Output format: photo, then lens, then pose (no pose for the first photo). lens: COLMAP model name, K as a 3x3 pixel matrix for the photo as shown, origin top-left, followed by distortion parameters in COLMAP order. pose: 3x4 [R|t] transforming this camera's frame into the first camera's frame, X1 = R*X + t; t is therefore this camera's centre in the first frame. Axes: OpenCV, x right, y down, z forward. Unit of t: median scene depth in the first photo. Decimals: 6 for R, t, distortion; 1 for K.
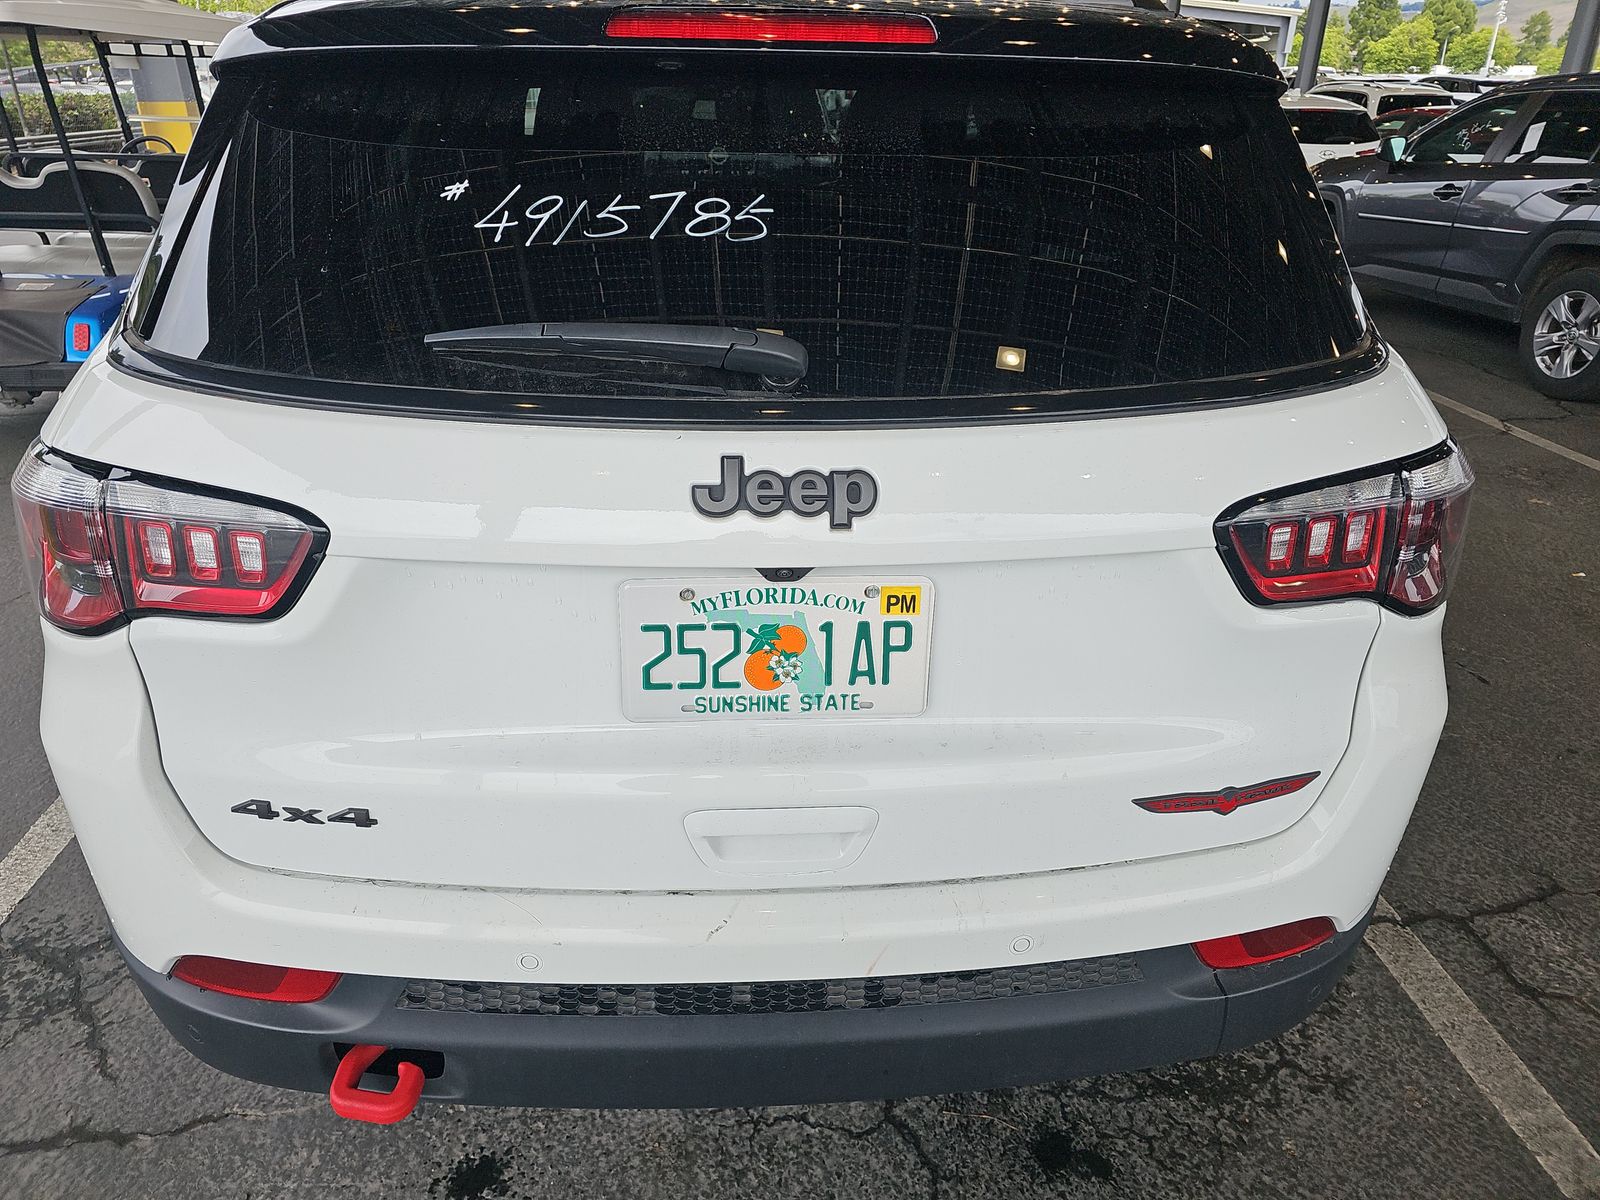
lens RADIAL K [[1070.6, 0, 797.5], [0, 1070.6, 588.3], [0, 0, 1]] dist [0.019111, -0.002643]
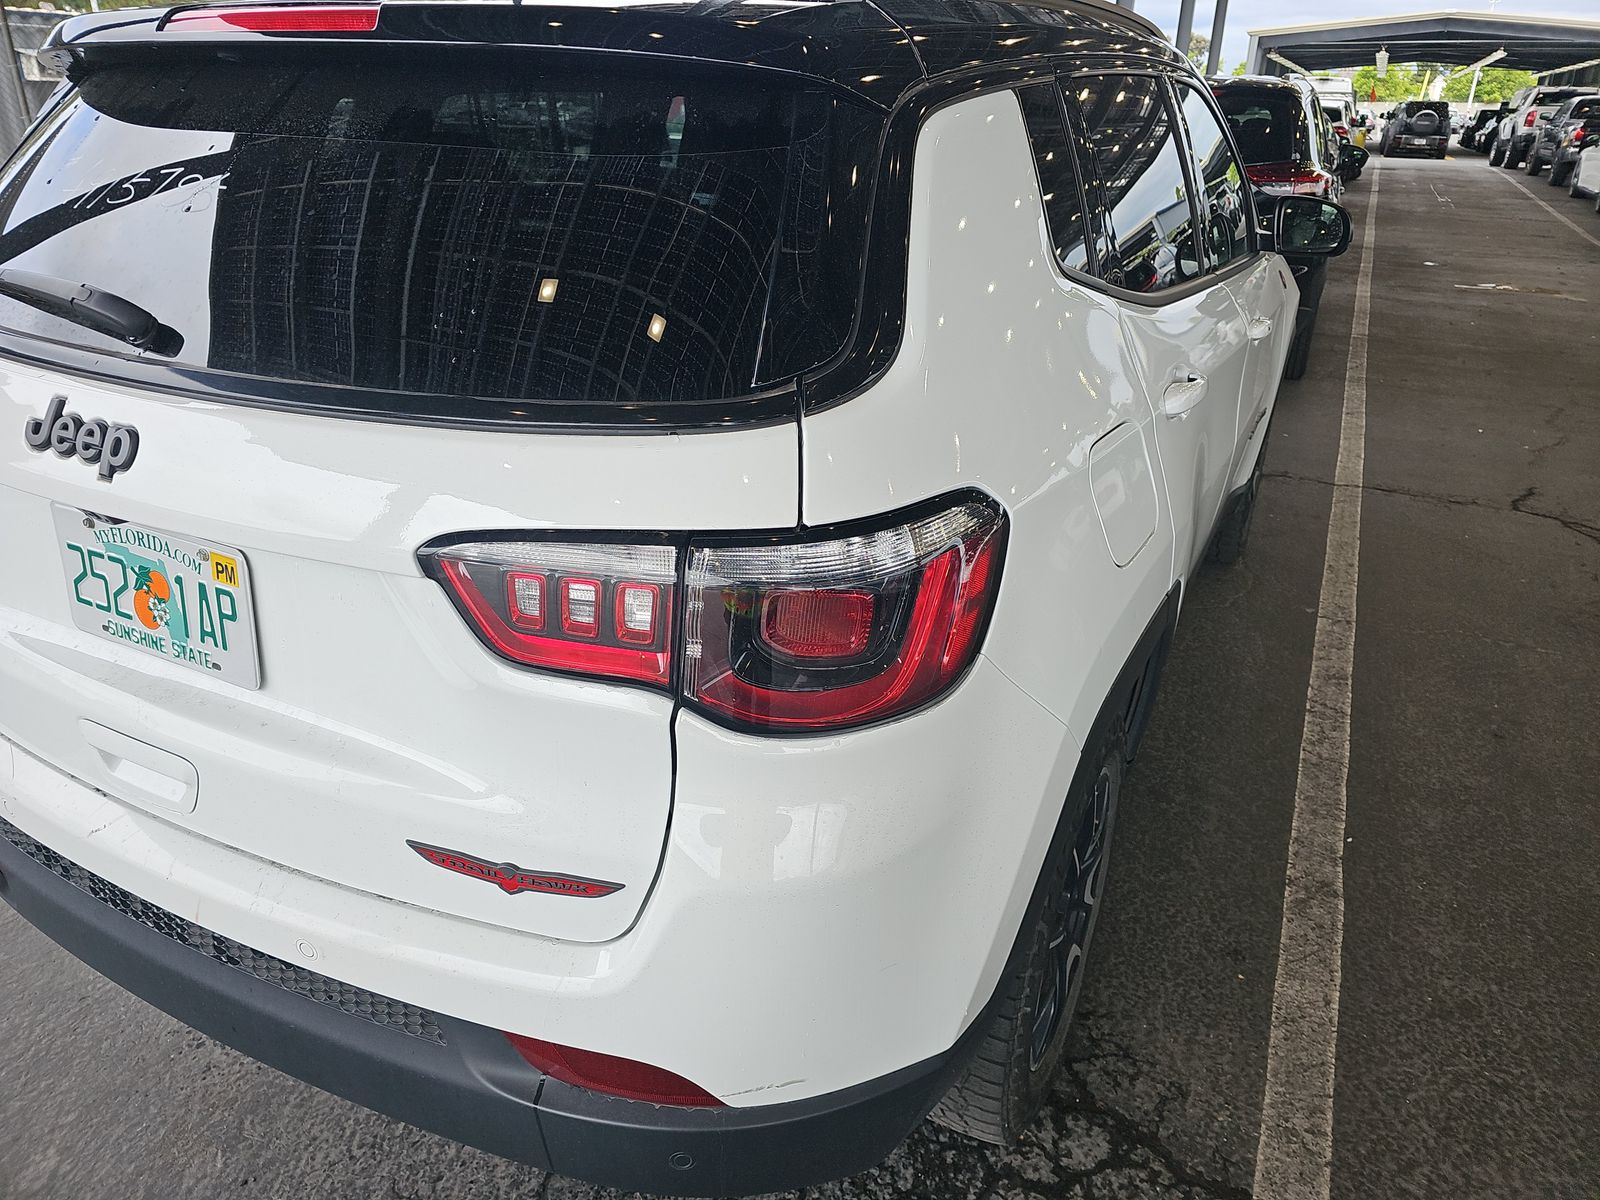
lens RADIAL K [[1070.6, 0, 799.7], [0, 1070.6, 614.2], [0, 0, 1]] dist [0.019111, -0.002643]
pose [[0.867299, 0.222872, -0.445107, 1.018323], [-0.225336, 0.973090, 0.048168, -0.117872], [0.443864, 0.058523, 0.894181, 0.328012]]
